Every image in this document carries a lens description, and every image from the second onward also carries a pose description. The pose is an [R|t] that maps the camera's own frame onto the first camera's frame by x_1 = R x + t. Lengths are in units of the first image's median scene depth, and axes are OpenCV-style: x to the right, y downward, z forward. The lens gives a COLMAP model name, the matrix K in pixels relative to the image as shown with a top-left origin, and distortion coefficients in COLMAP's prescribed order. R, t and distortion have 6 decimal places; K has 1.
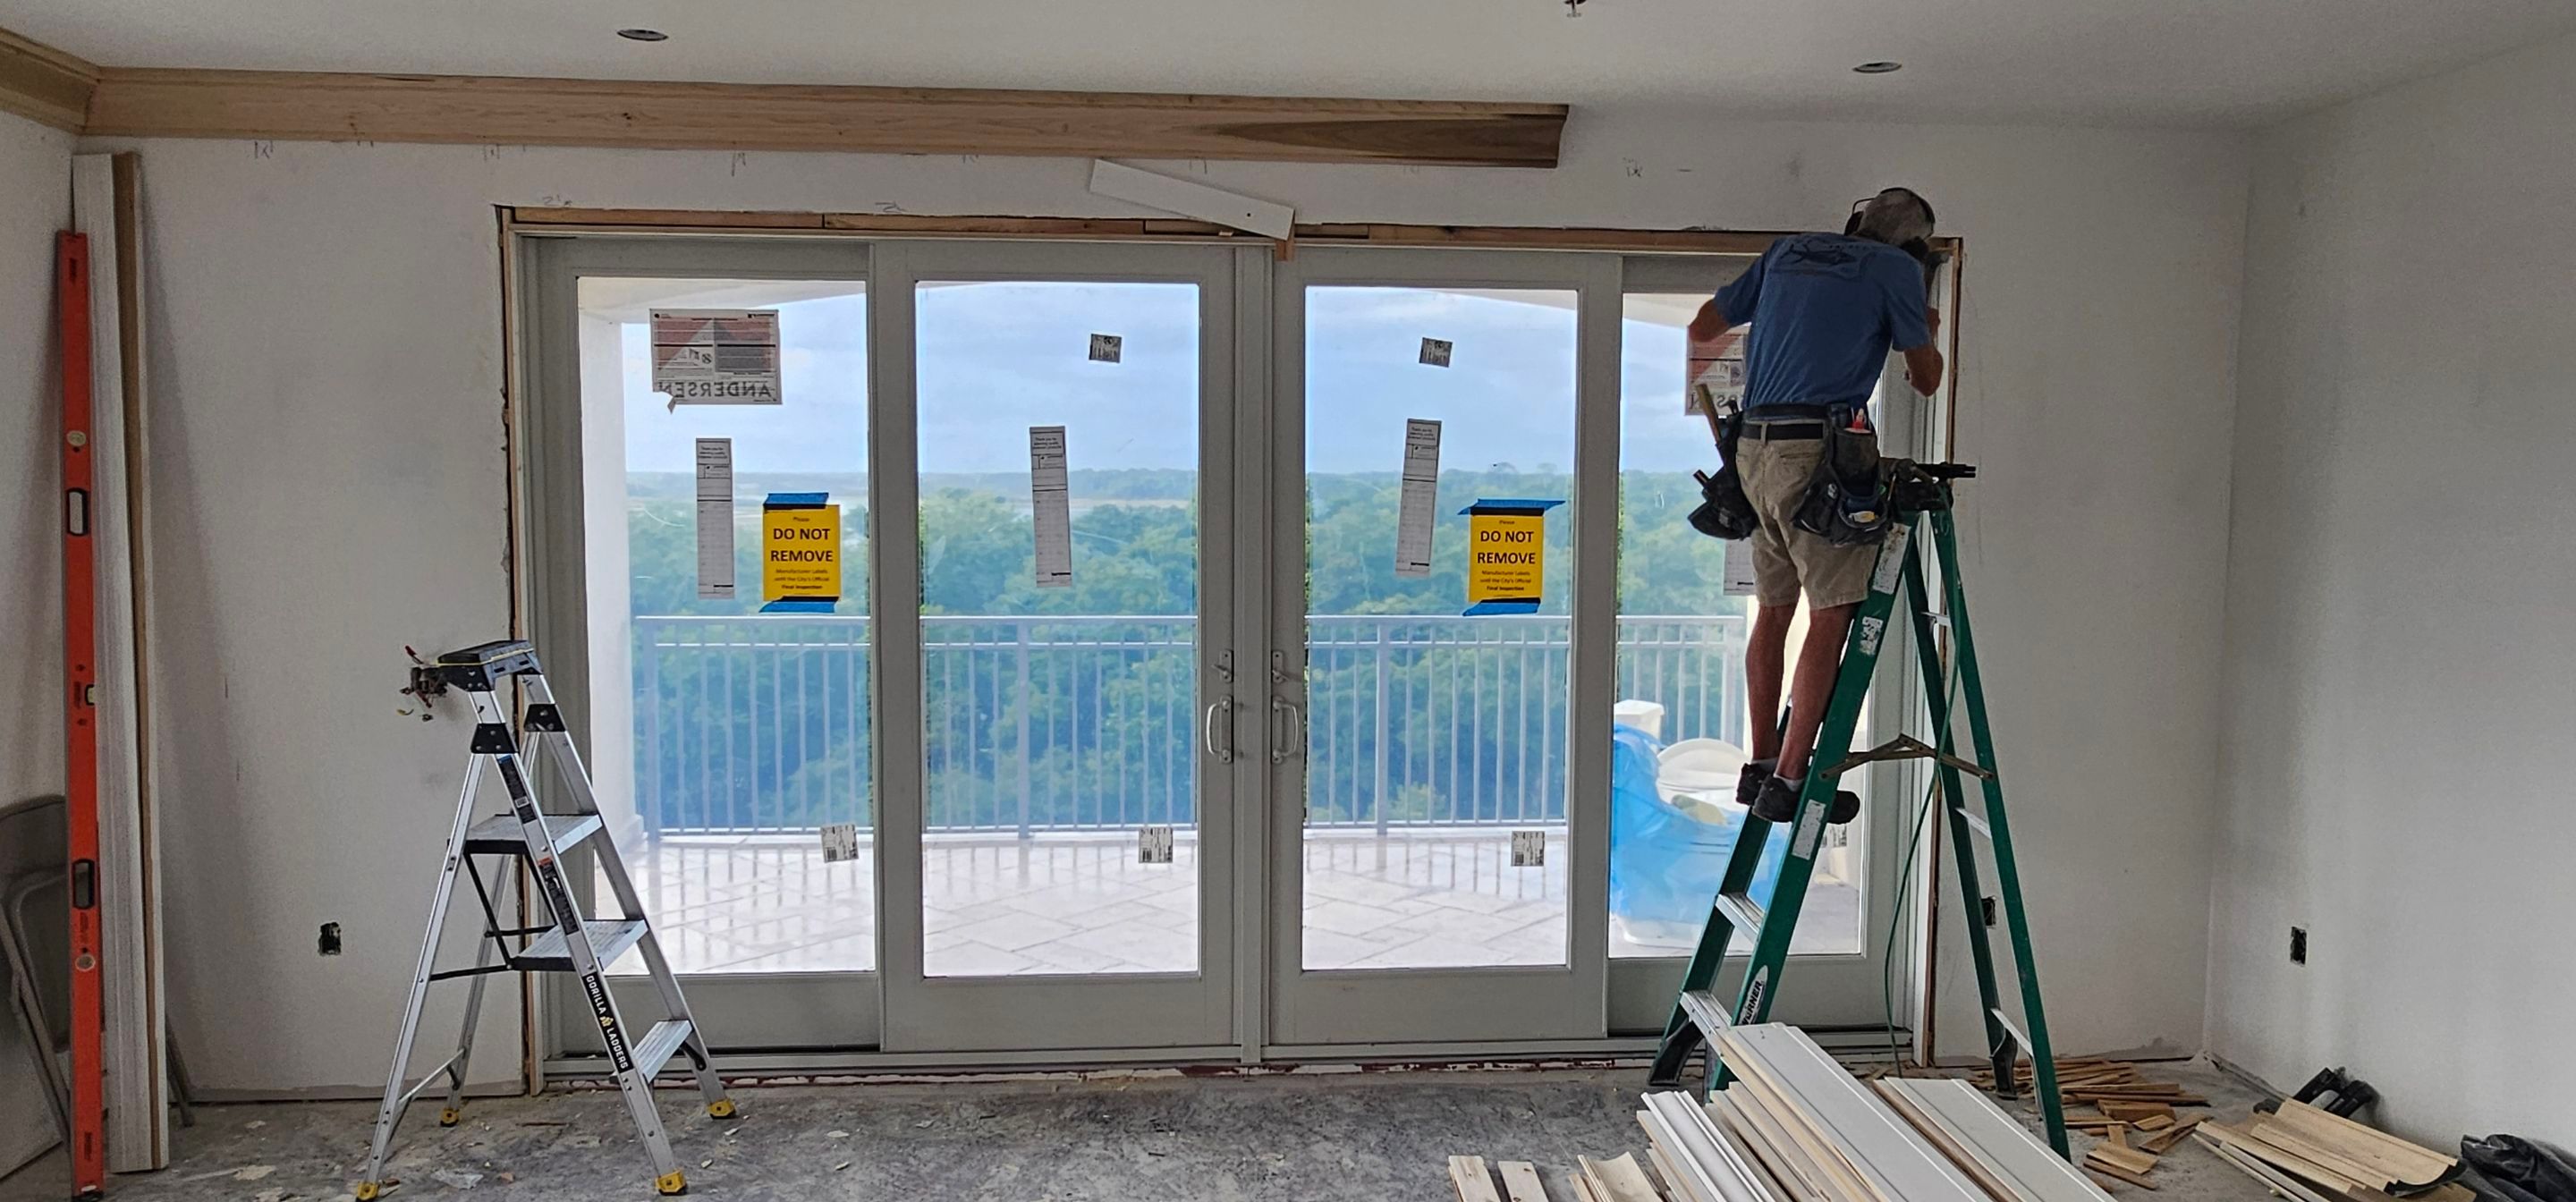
lens RADIAL K [[1777.6, 0, 1292.0], [0, 1777.6, 629.8], [0, 0, 1]] dist [-0.008232, 0.026498]
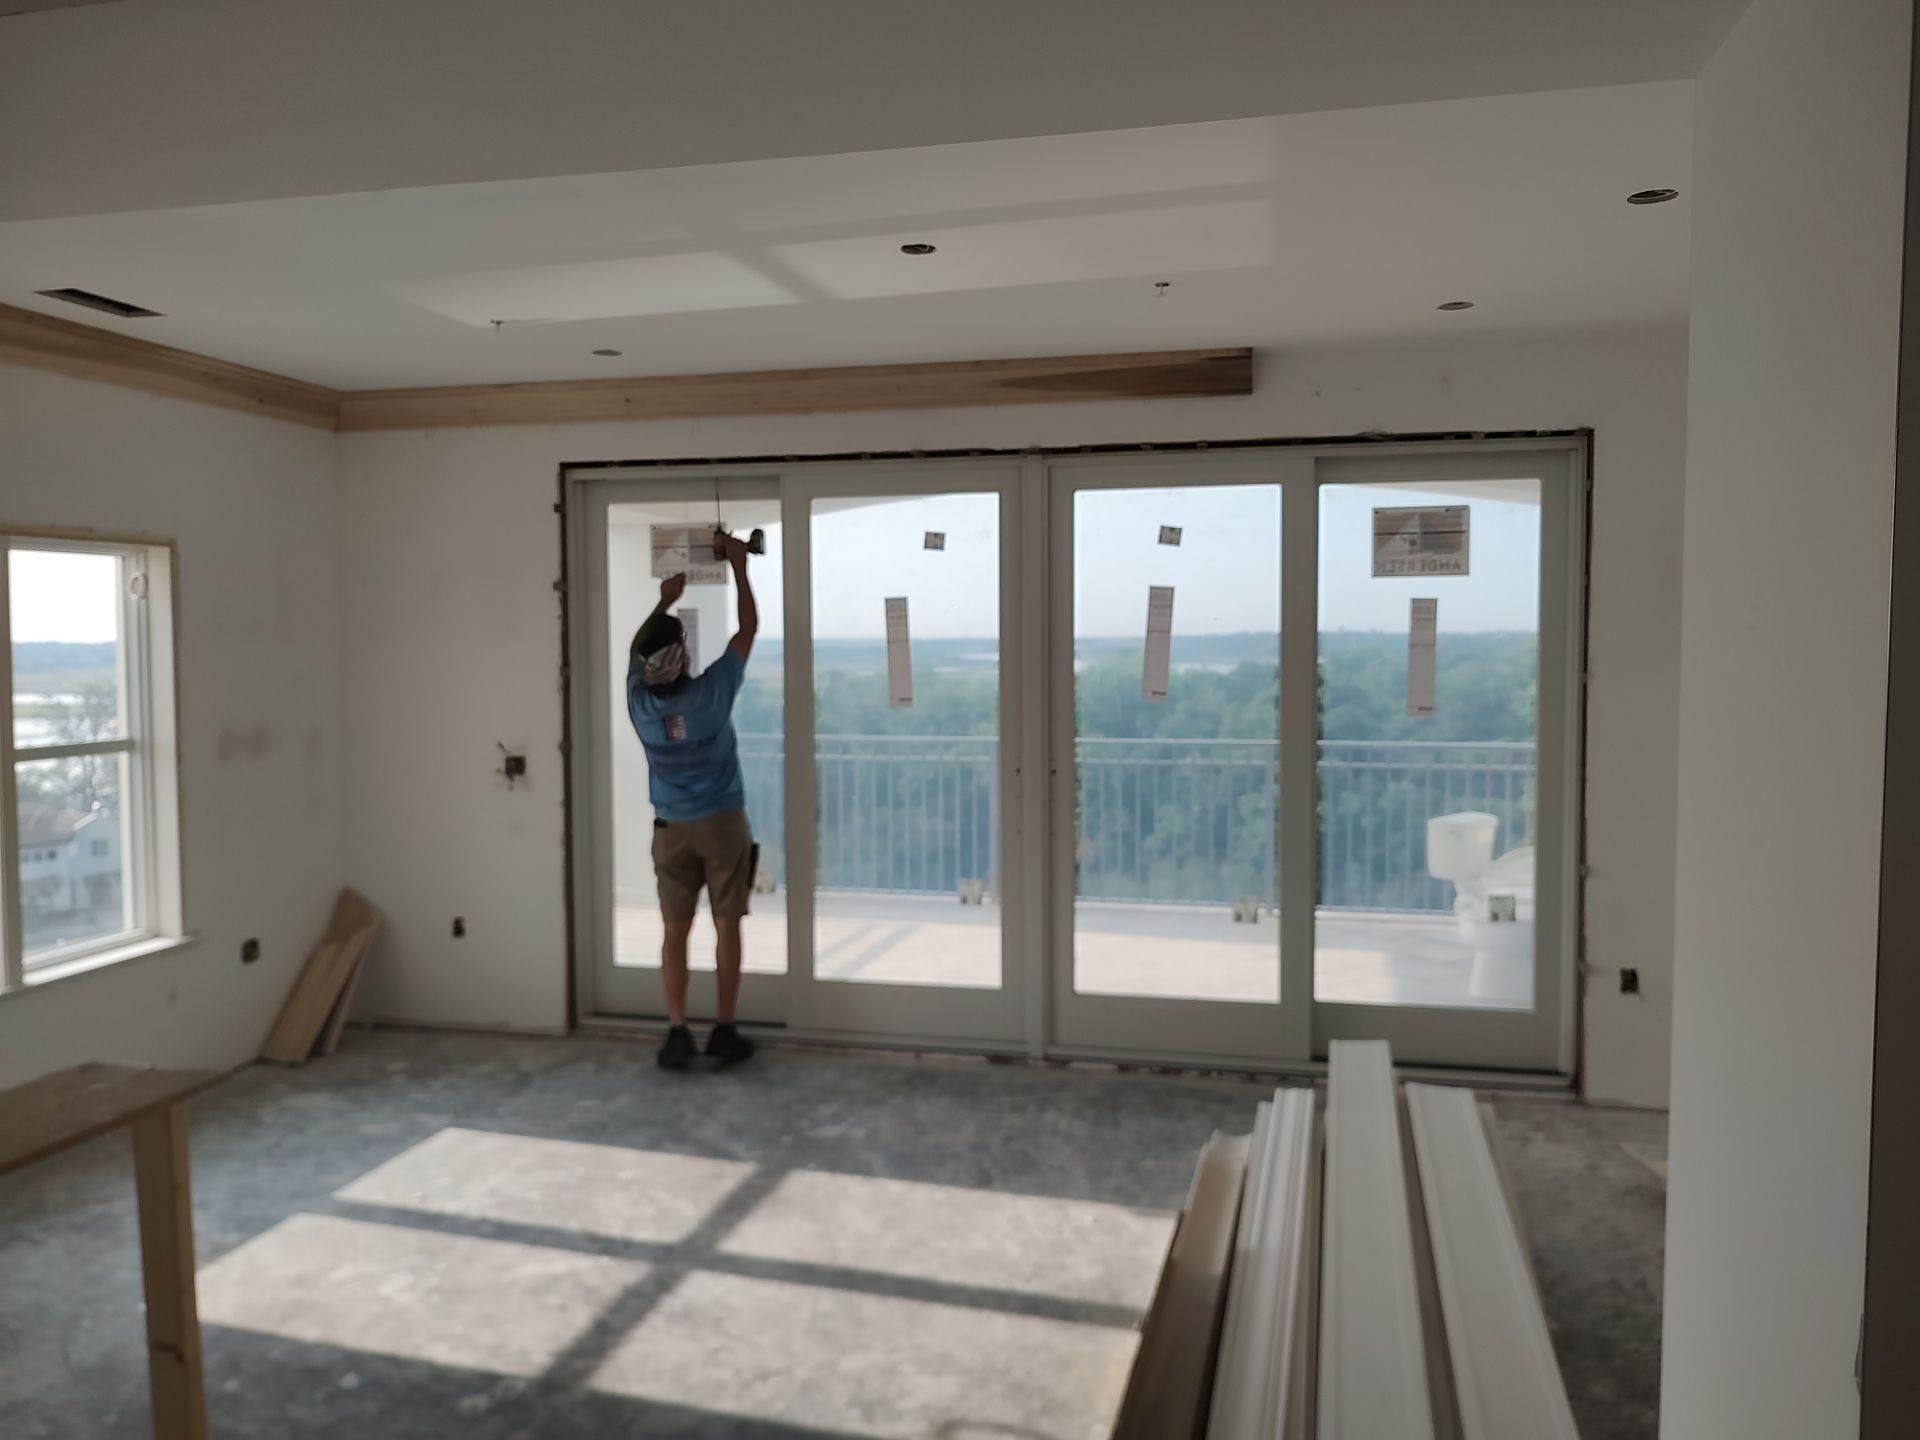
lens RADIAL K [[1460.7, 0, 960.0], [0, 1460.7, 720.0], [0, 0, 1]] dist [0.030730, -0.004018]
pose [[0.948310, 0.007550, -0.317255, 0.284298], [-0.017269, 0.999463, -0.027832, 0.017141], [0.316874, 0.031872, 0.947932, -0.097324]]
